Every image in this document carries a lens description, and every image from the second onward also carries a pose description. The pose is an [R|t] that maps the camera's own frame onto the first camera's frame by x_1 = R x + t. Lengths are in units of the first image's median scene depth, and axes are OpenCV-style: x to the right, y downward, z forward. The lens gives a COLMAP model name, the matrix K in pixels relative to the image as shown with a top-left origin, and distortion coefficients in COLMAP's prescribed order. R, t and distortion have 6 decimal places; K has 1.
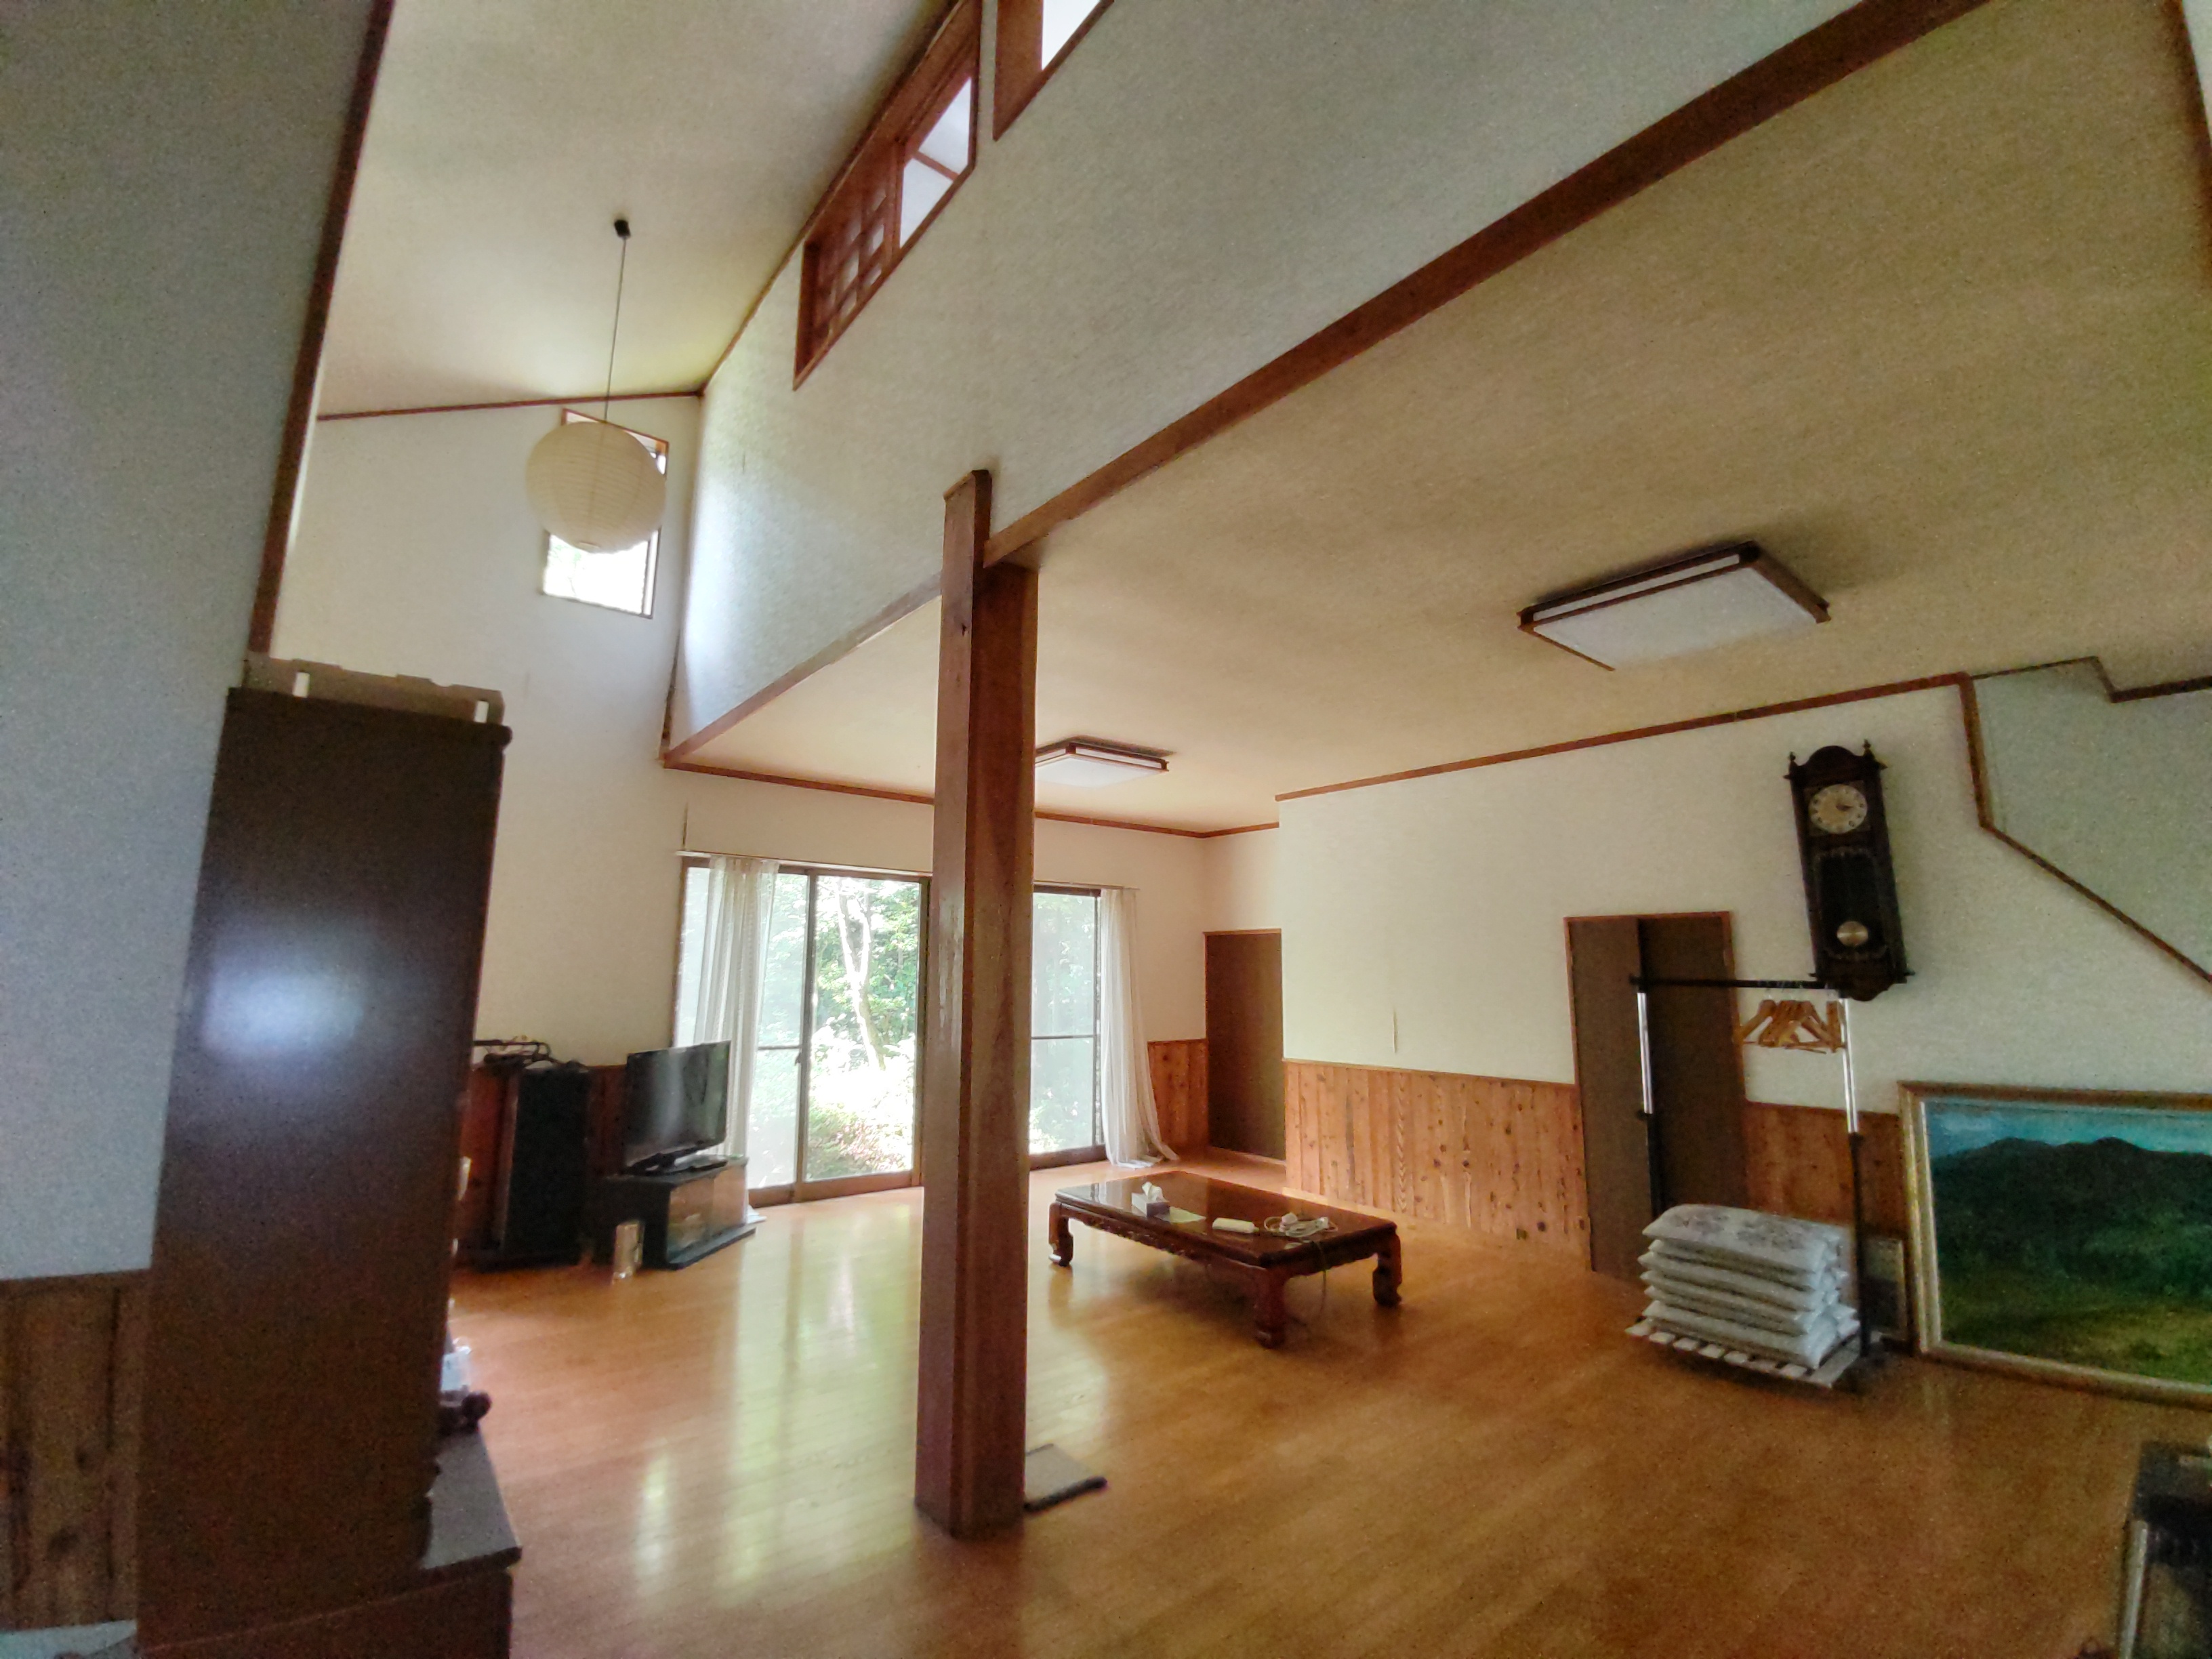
lens RADIAL K [[958.1, 0, 1087.8], [0, 958.1, 839.0], [0, 0, 1]] dist [-0.025456, -0.005797]
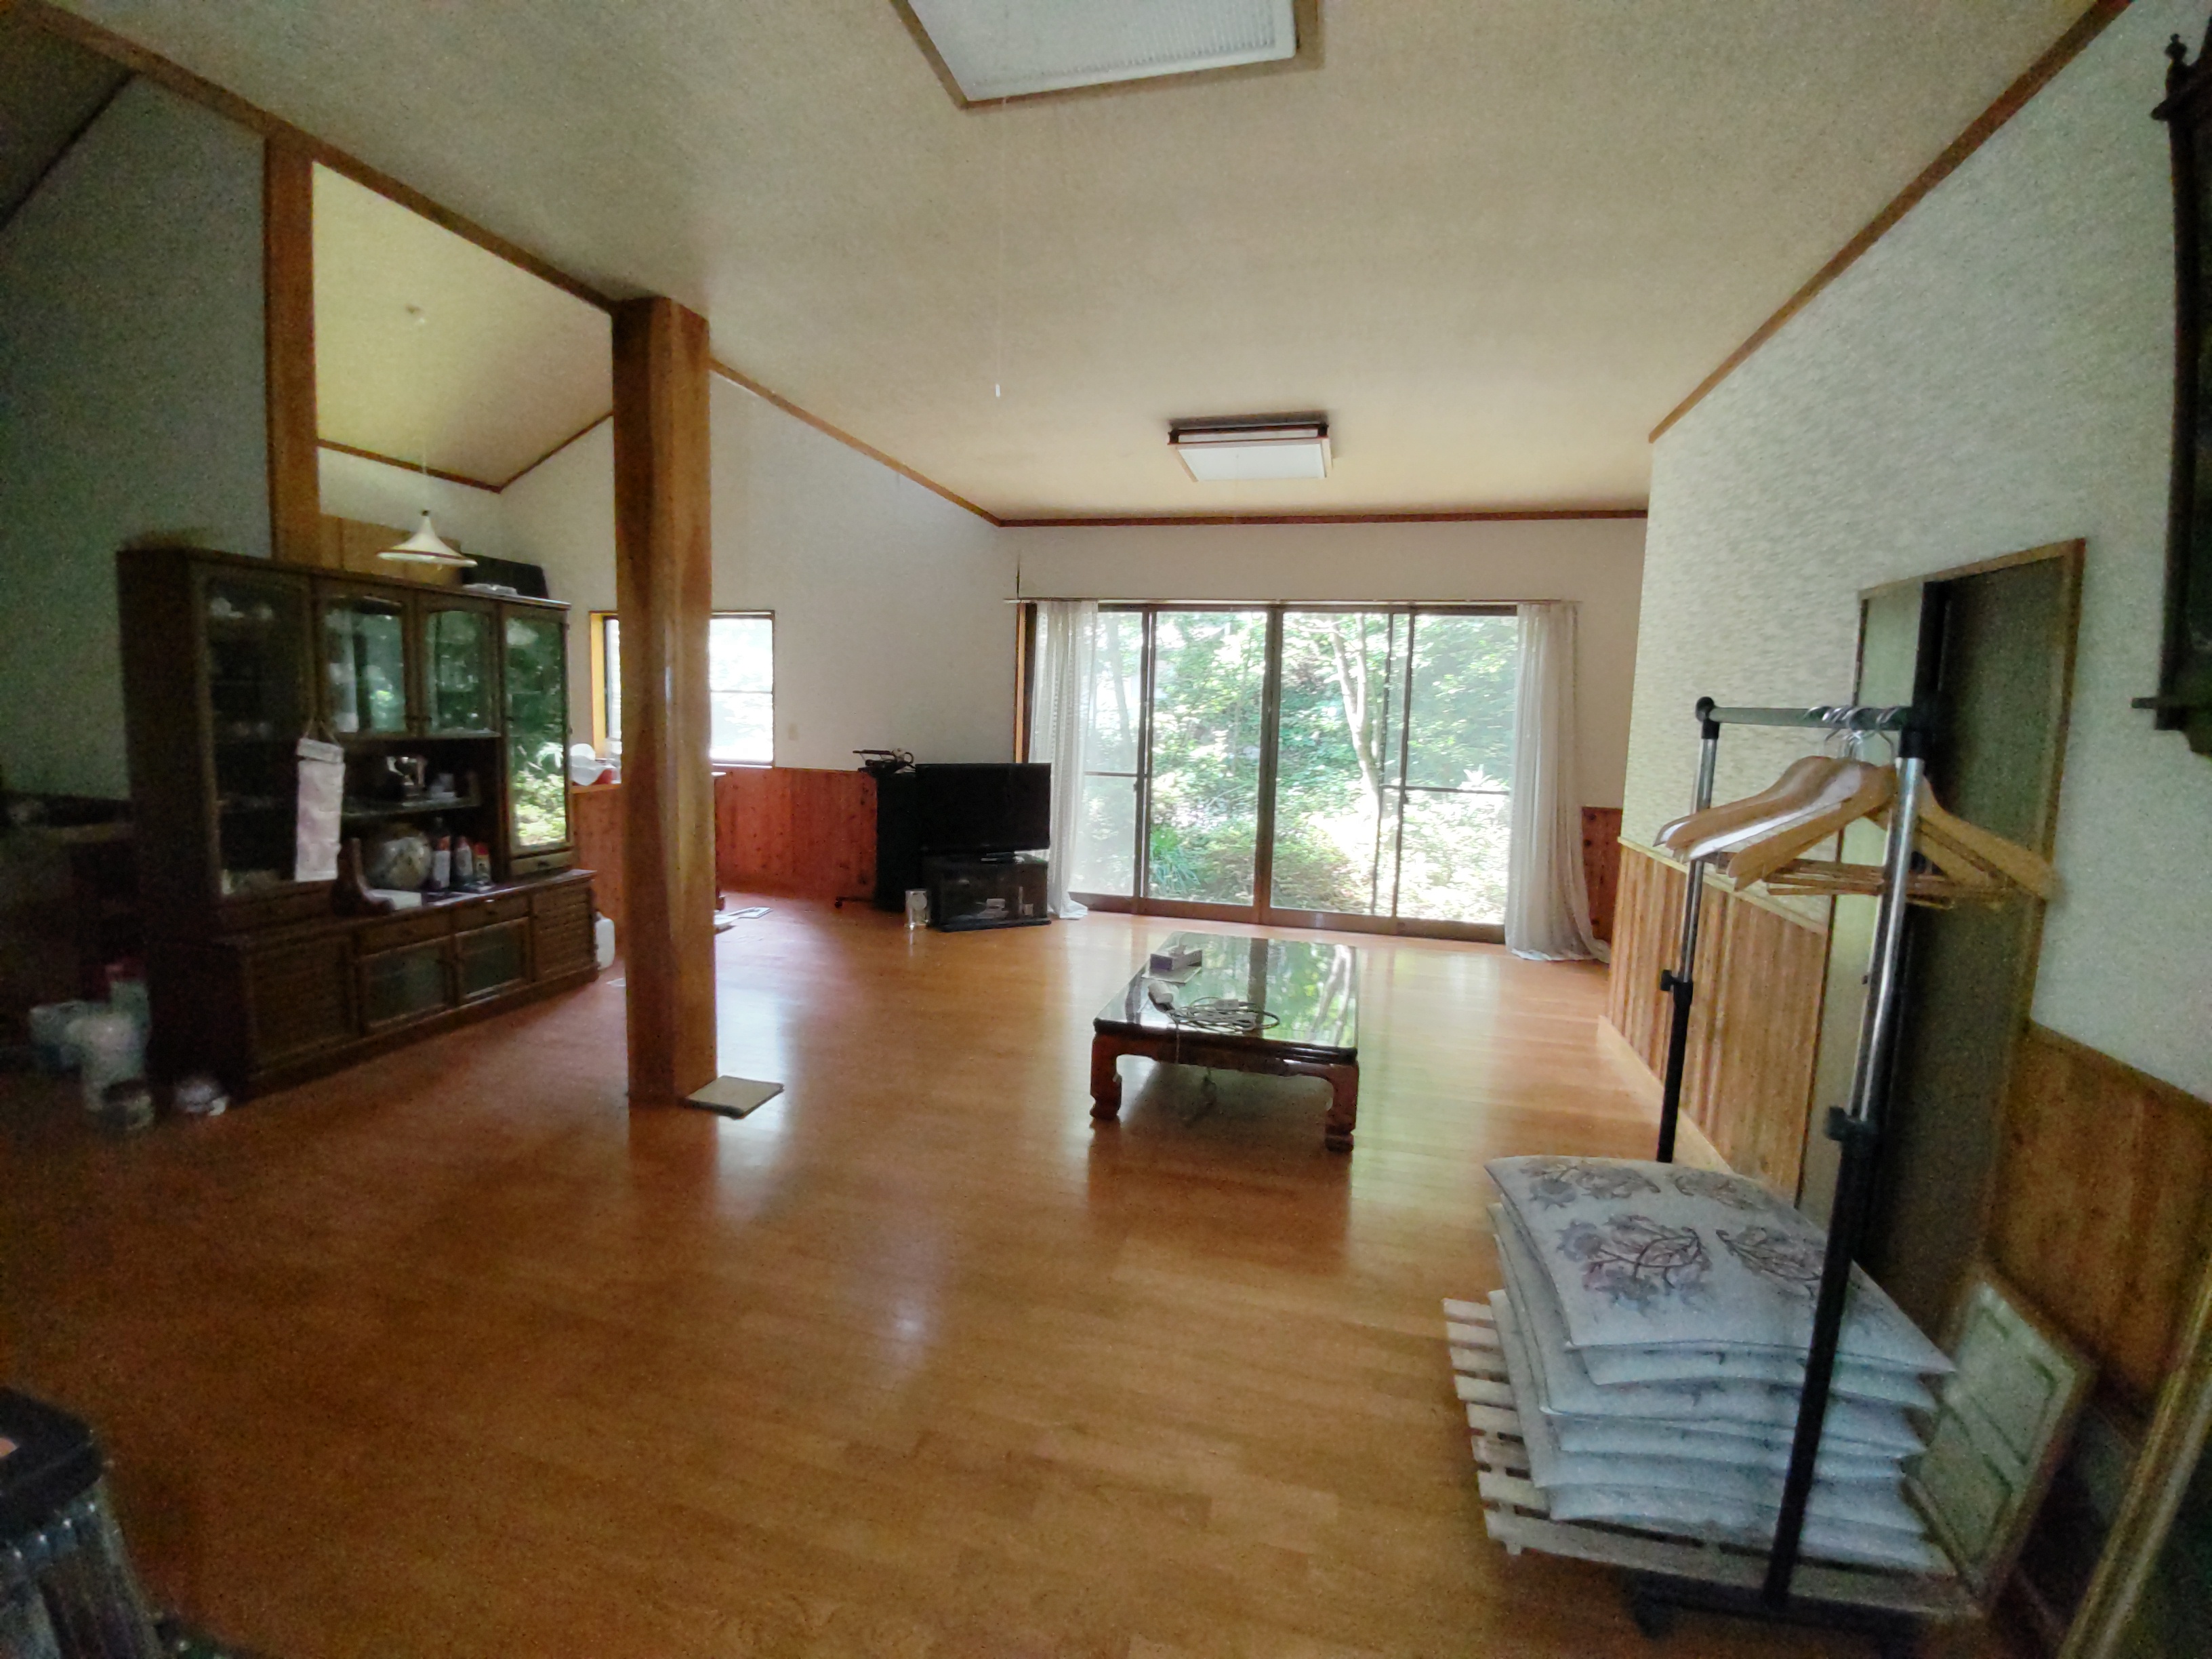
lens RADIAL K [[958.1, 0, 1080.0], [0, 958.1, 817.1], [0, 0, 1]] dist [-0.025456, -0.005797]
pose [[0.594805, 0.098961, -0.797755, 0.702036], [0.086953, 0.978650, 0.186233, 0.076559], [0.799153, -0.180140, 0.573501, 0.426304]]
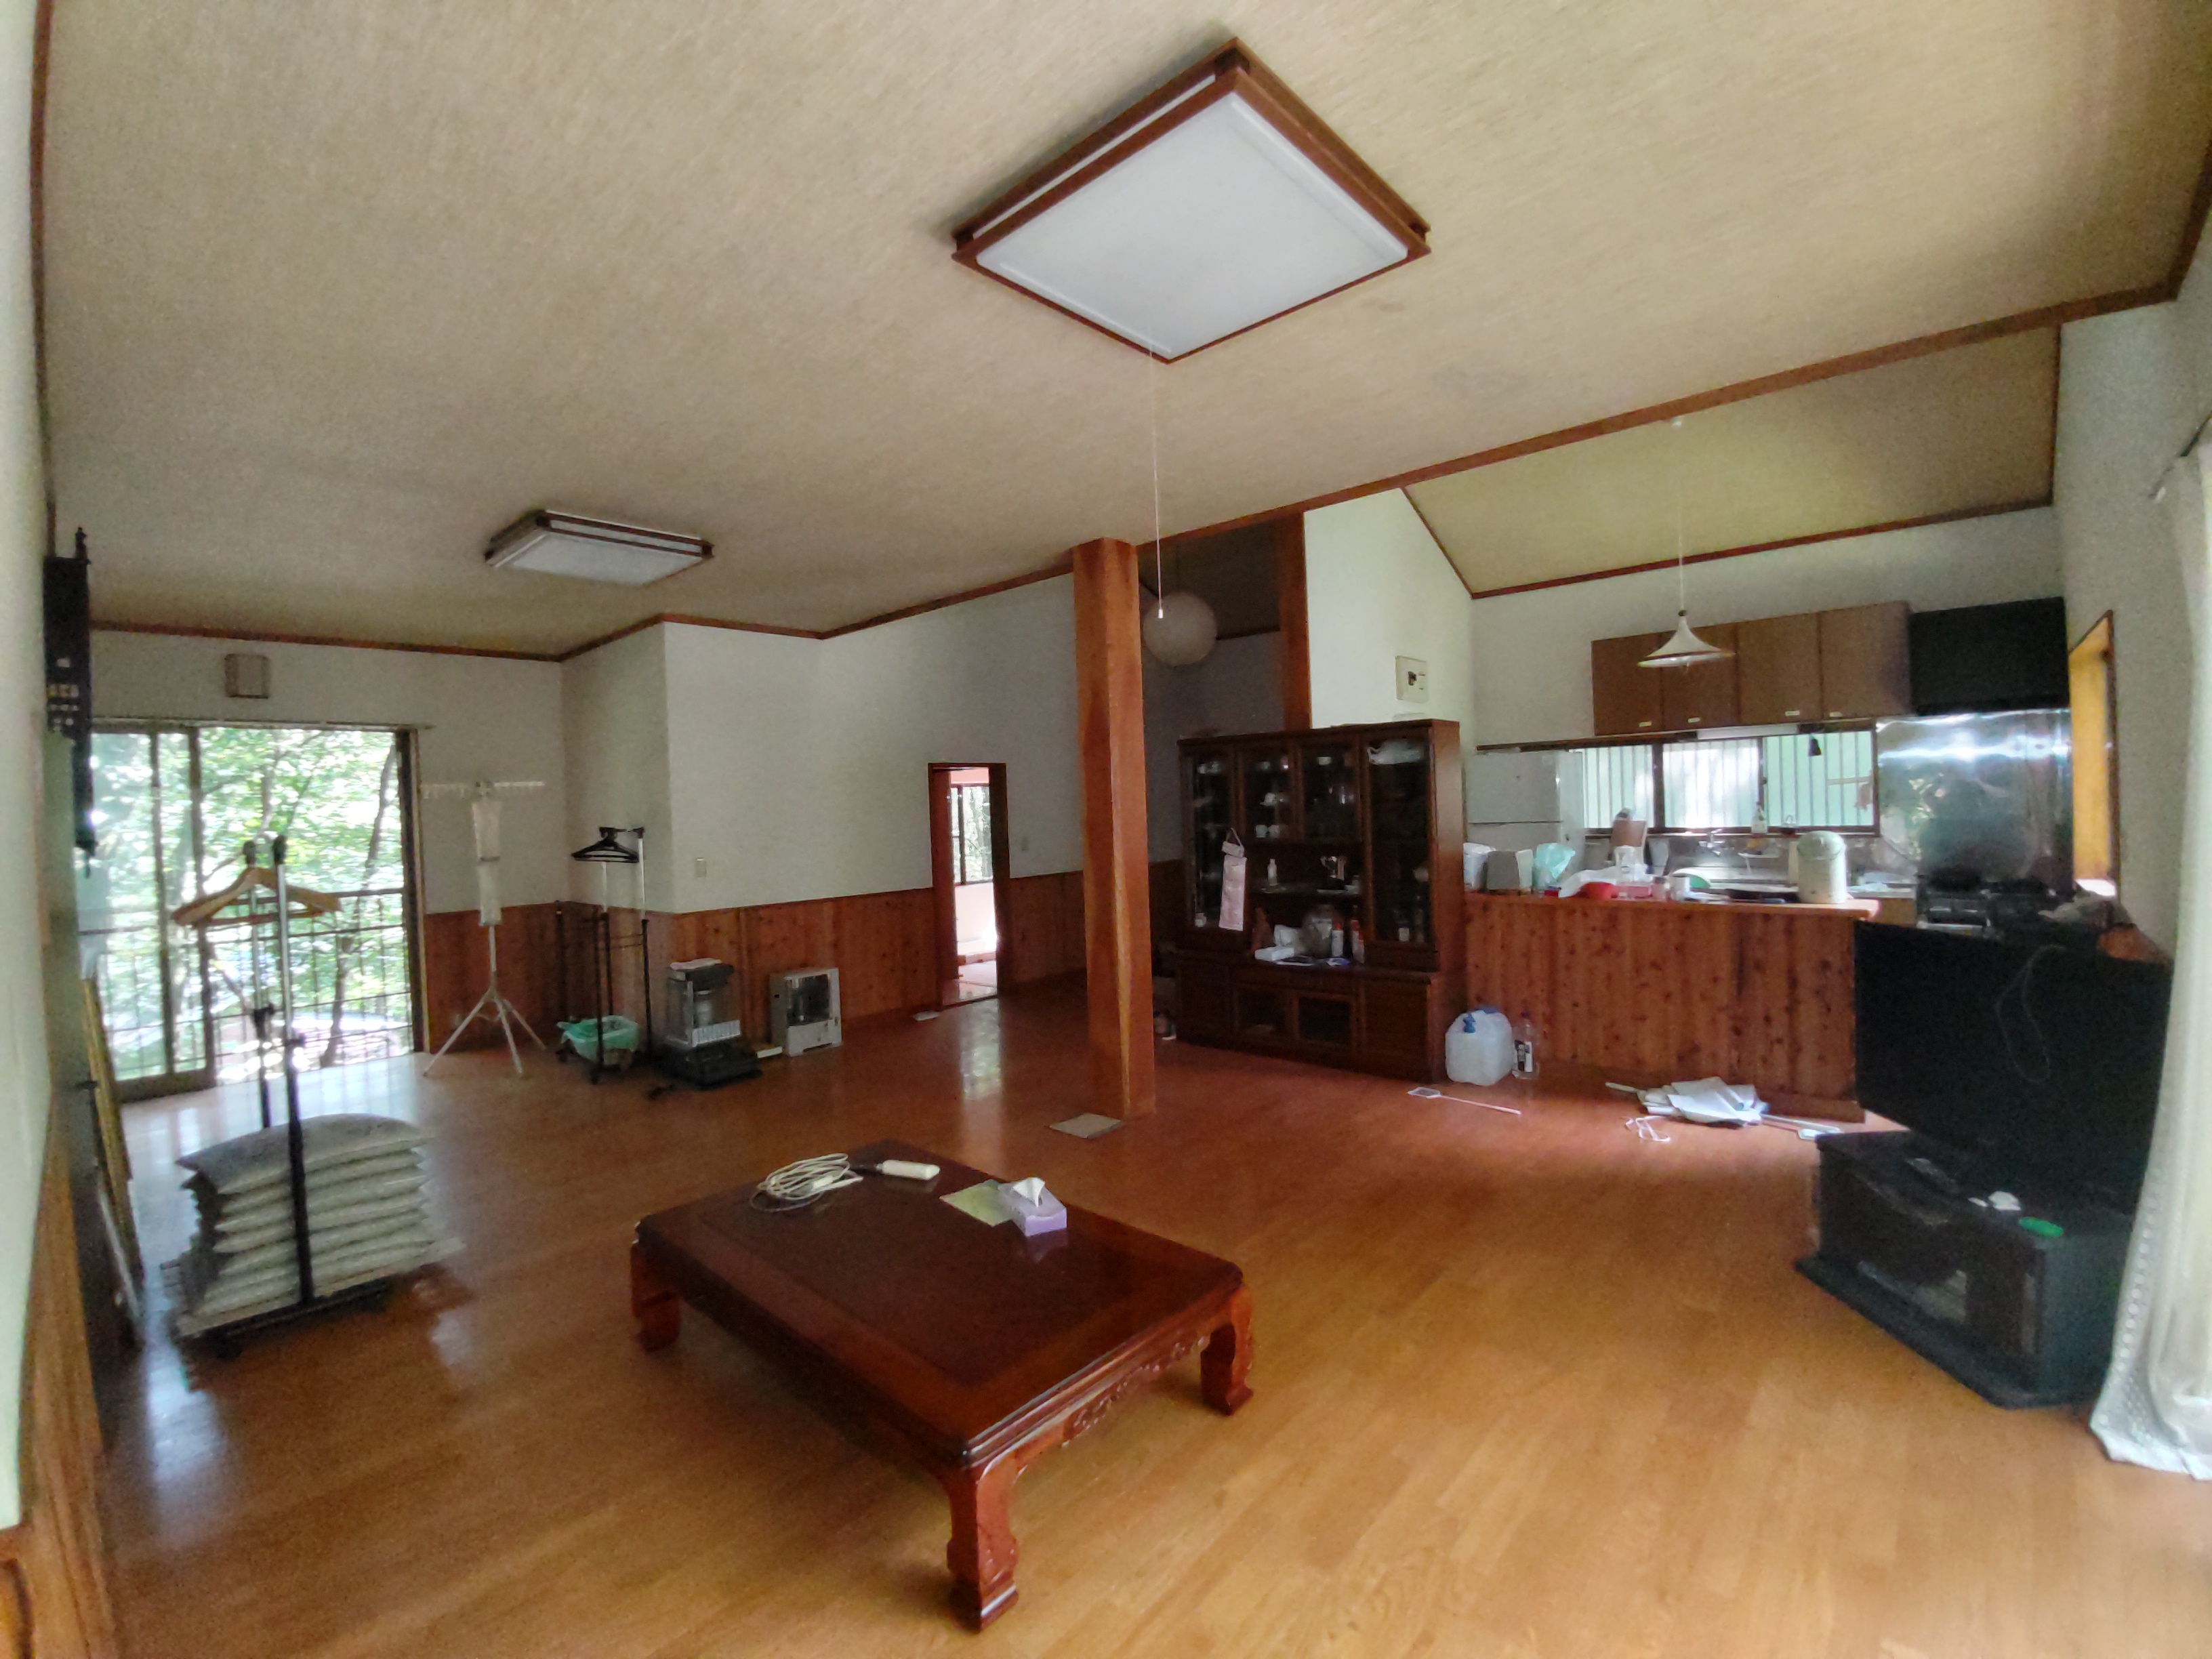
lens RADIAL K [[958.1, 0, 1088.0], [0, 958.1, 828.8], [0, 0, 1]] dist [-0.025456, -0.005797]
pose [[-0.987012, 0.030317, -0.157761, 0.111079], [0.050087, 0.991155, -0.122896, 0.228782], [0.152639, -0.129201, -0.979800, 1.571537]]
